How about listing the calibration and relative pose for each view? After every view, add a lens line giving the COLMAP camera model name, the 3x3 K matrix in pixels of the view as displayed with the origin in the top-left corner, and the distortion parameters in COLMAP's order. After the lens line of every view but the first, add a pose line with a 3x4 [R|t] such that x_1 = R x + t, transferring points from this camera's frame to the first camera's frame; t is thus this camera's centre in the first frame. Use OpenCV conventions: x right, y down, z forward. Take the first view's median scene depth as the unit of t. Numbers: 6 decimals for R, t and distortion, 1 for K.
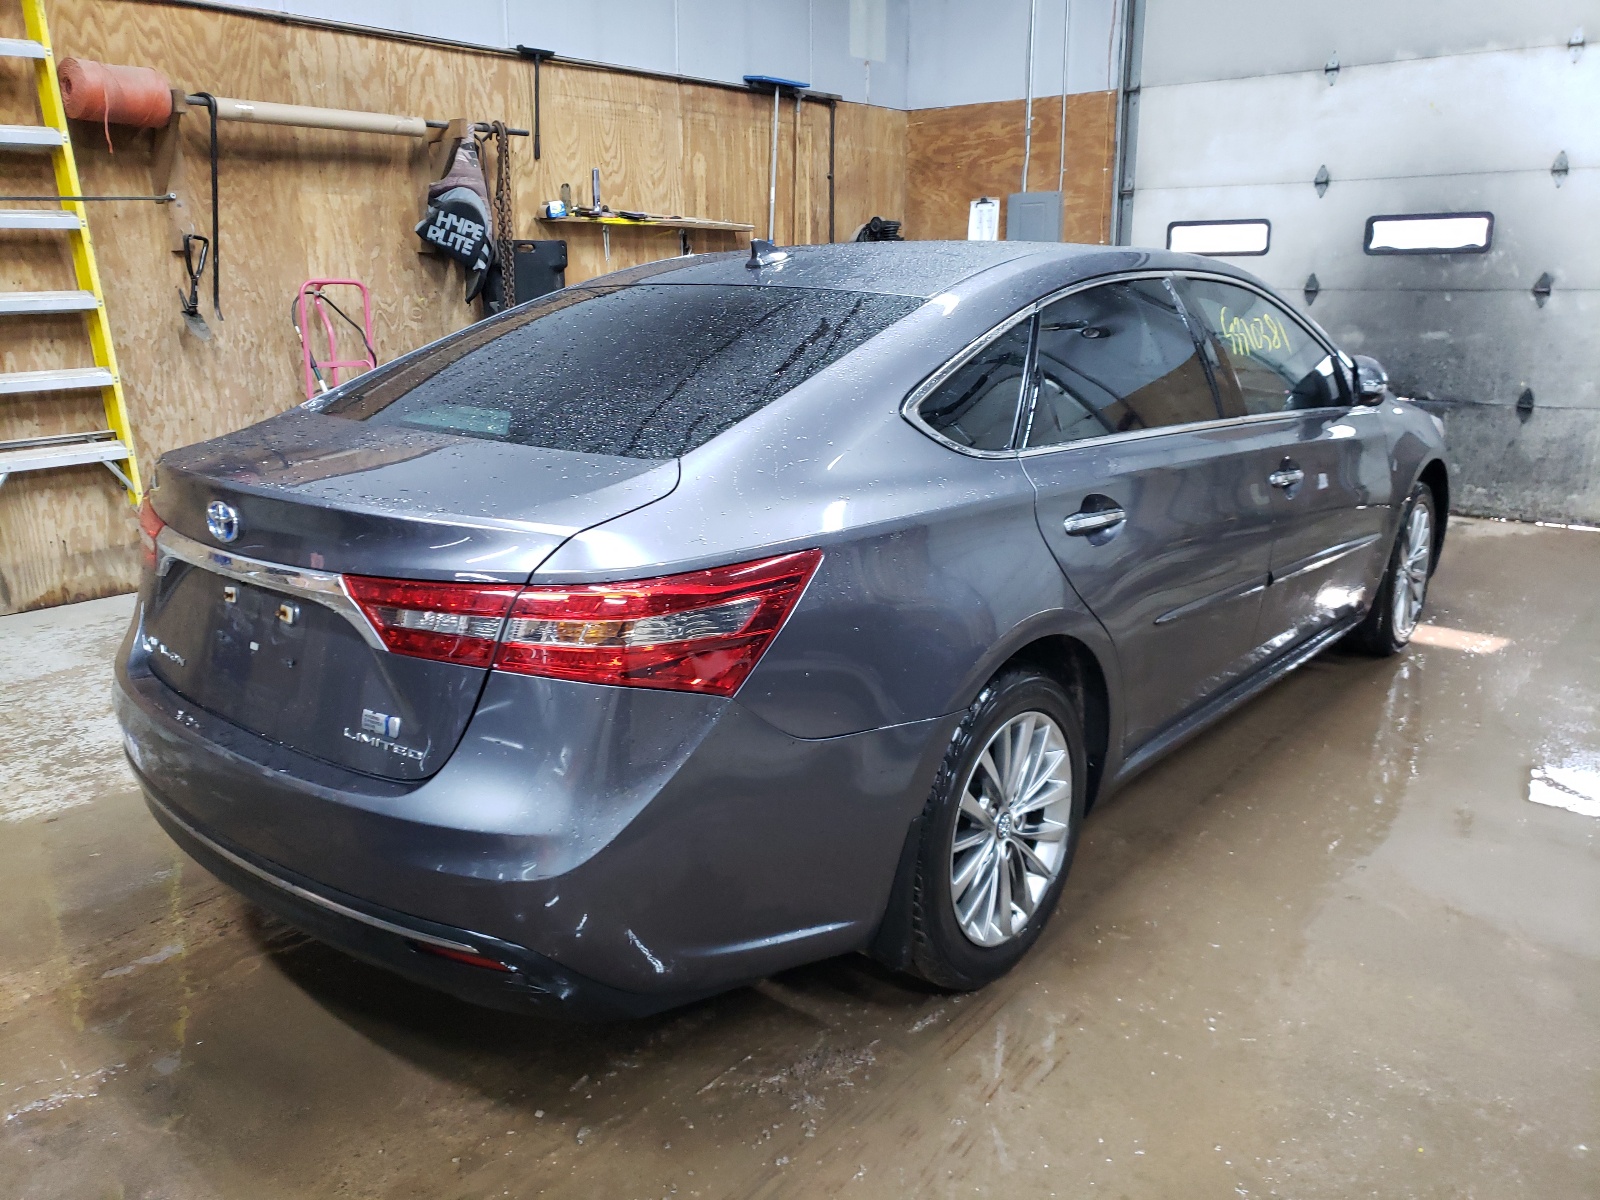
lens RADIAL K [[1259.5, 0, 800.0], [0, 1259.5, 600.0], [0, 0, 1]] dist [-0.001666, -0.000125]
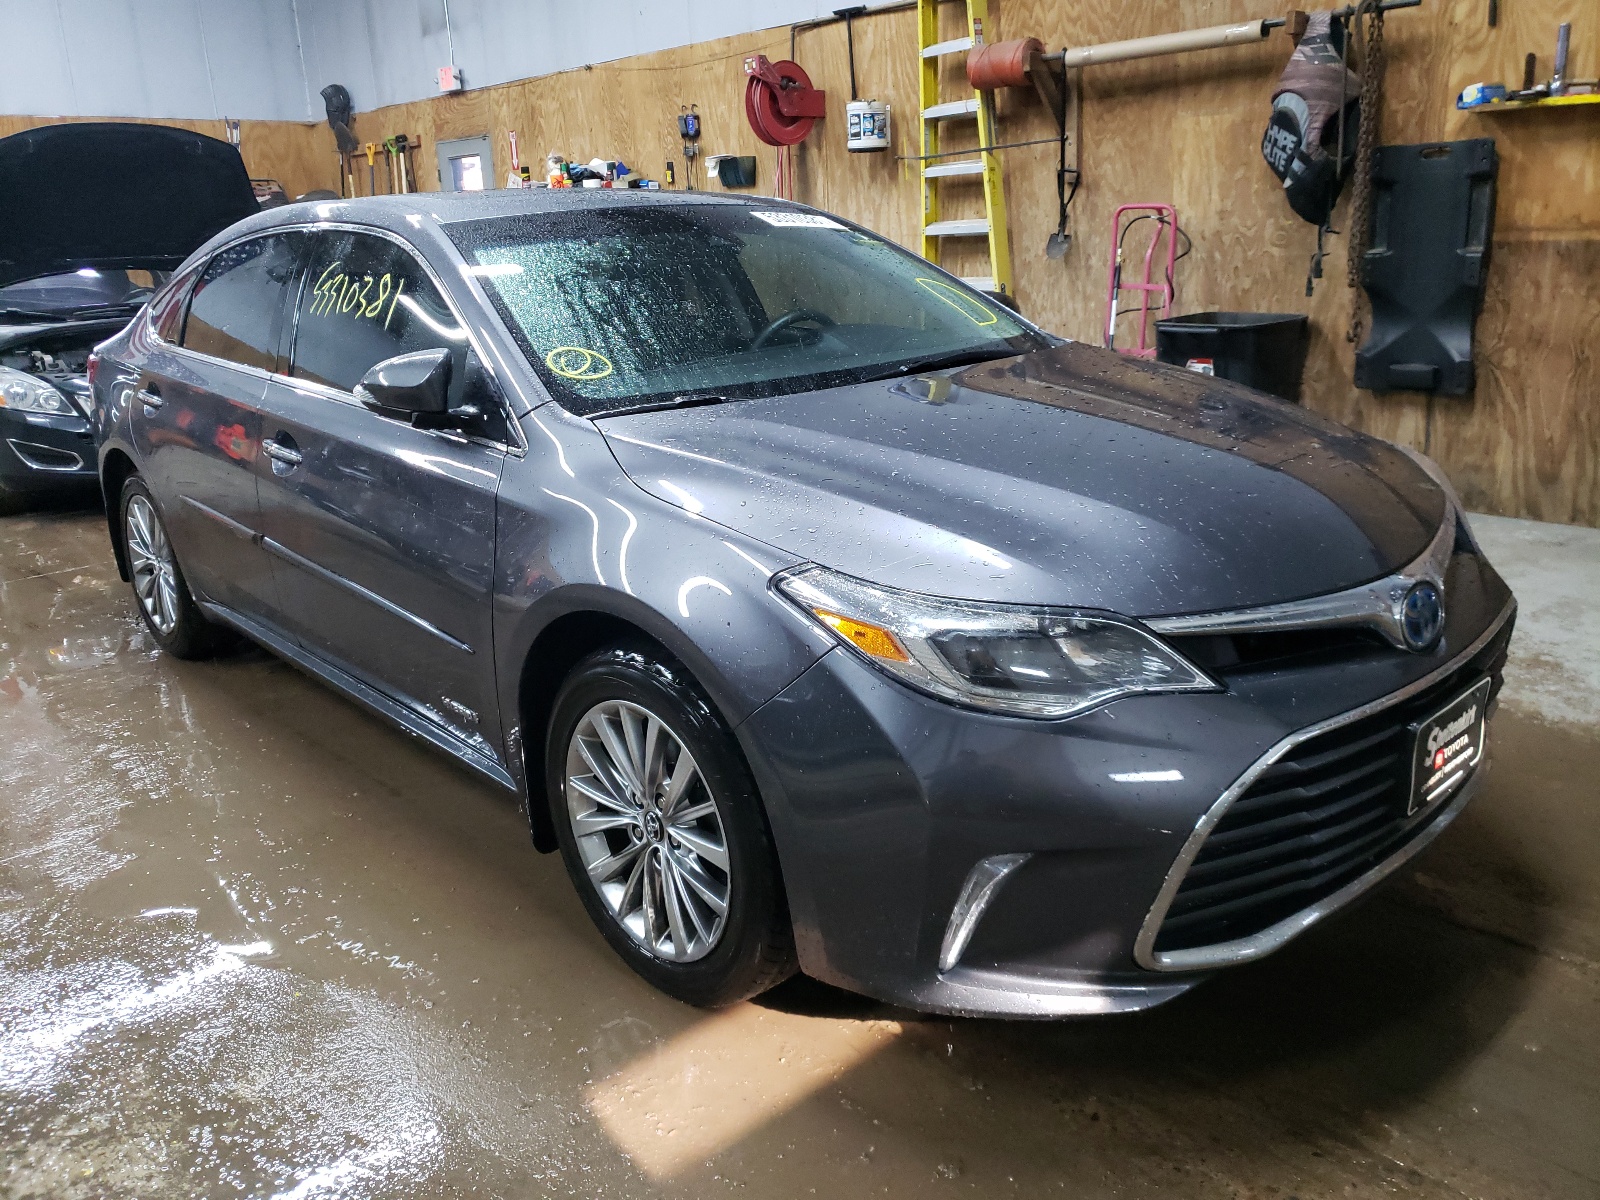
lens RADIAL K [[1444.6, 0, 800.0], [0, 1444.6, 600.0], [0, 0, 1]] dist [0.002595, 0.019727]
pose [[-0.198924, 0.257227, -0.945655, 0.899892], [-0.212062, 0.930780, 0.297789, -0.248129], [0.956796, 0.259775, -0.130607, 0.978550]]
